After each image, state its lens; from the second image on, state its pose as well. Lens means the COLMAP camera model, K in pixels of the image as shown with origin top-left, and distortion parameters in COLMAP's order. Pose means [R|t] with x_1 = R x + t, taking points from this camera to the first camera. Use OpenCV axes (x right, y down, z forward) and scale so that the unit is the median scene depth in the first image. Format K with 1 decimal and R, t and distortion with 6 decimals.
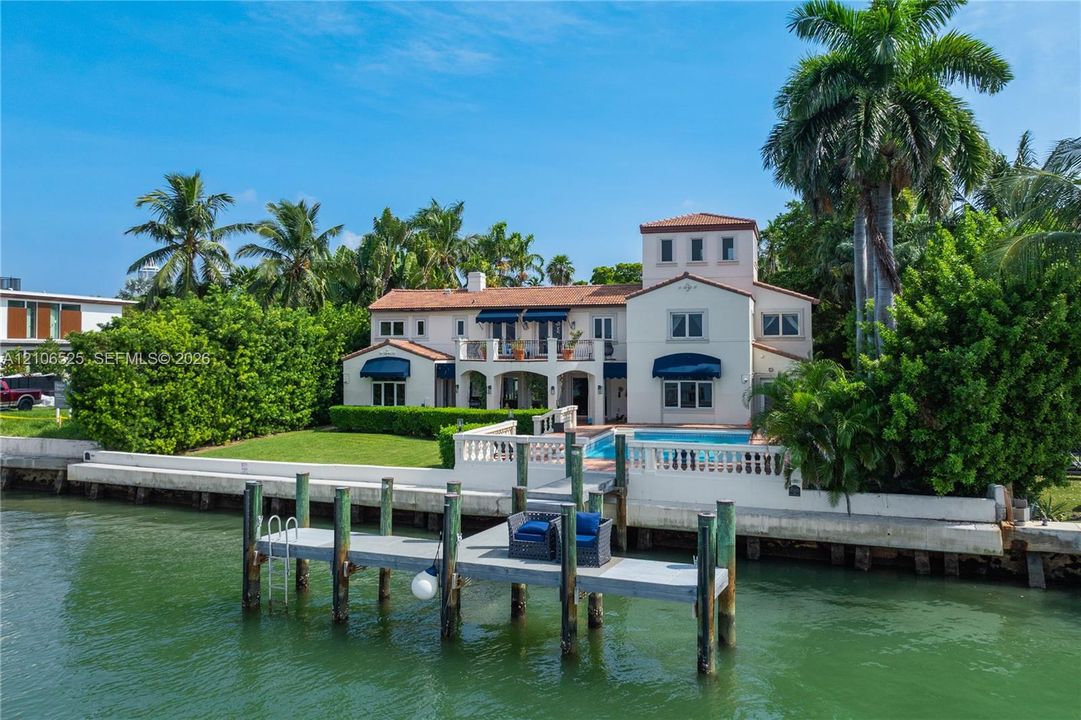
lens RADIAL K [[501.0, 0, 540.5], [0, 501.0, 360.0], [0, 0, 1]] dist [-0.002065, 0.000129]
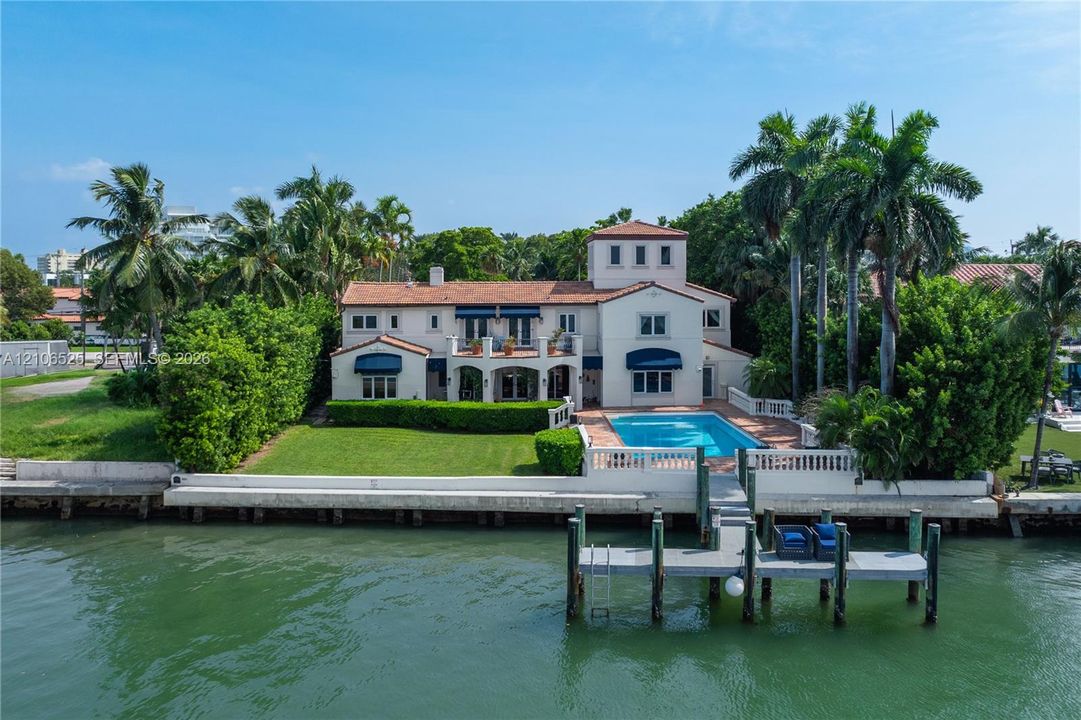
lens RADIAL K [[455.6, 0, 540.7], [0, 455.6, 350.6], [0, 0, 1]] dist [0.001323, 0.000221]
pose [[0.980979, -0.019829, 0.193099, -0.193722], [0.013272, 0.999292, 0.035193, -0.052421], [-0.193661, -0.031961, 0.980548, -0.027937]]
